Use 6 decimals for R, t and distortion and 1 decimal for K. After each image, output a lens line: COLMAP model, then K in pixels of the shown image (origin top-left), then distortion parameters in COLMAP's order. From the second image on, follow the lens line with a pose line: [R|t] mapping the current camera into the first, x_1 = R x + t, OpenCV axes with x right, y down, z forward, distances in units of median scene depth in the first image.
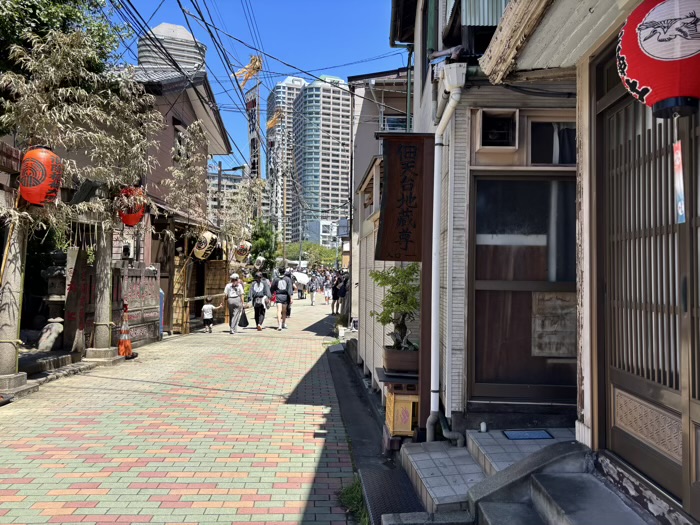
lens RADIAL K [[523.3, 0, 351.5], [0, 523.3, 258.0], [0, 0, 1]] dist [0.008132, -0.003662]
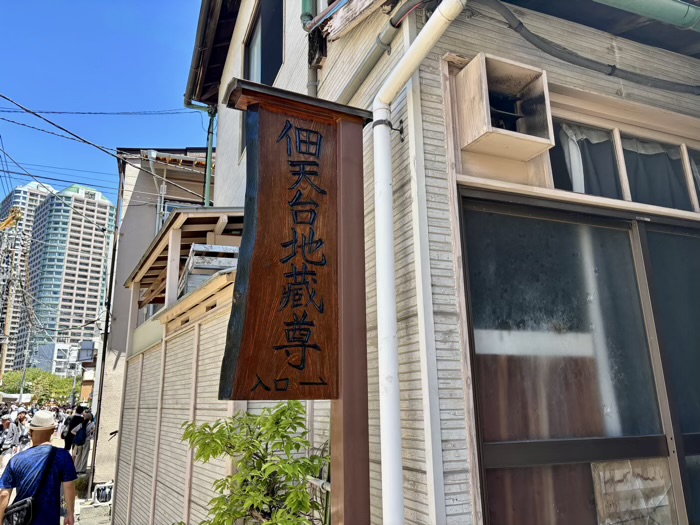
lens RADIAL K [[523.3, 0, 351.5], [0, 523.3, 258.0], [0, 0, 1]] dist [0.008132, -0.003662]
pose [[0.900990, 0.082275, 0.425968, -0.011762], [0.020806, 0.972529, -0.231849, -0.001562], [-0.433342, 0.217756, 0.874527, 0.209222]]
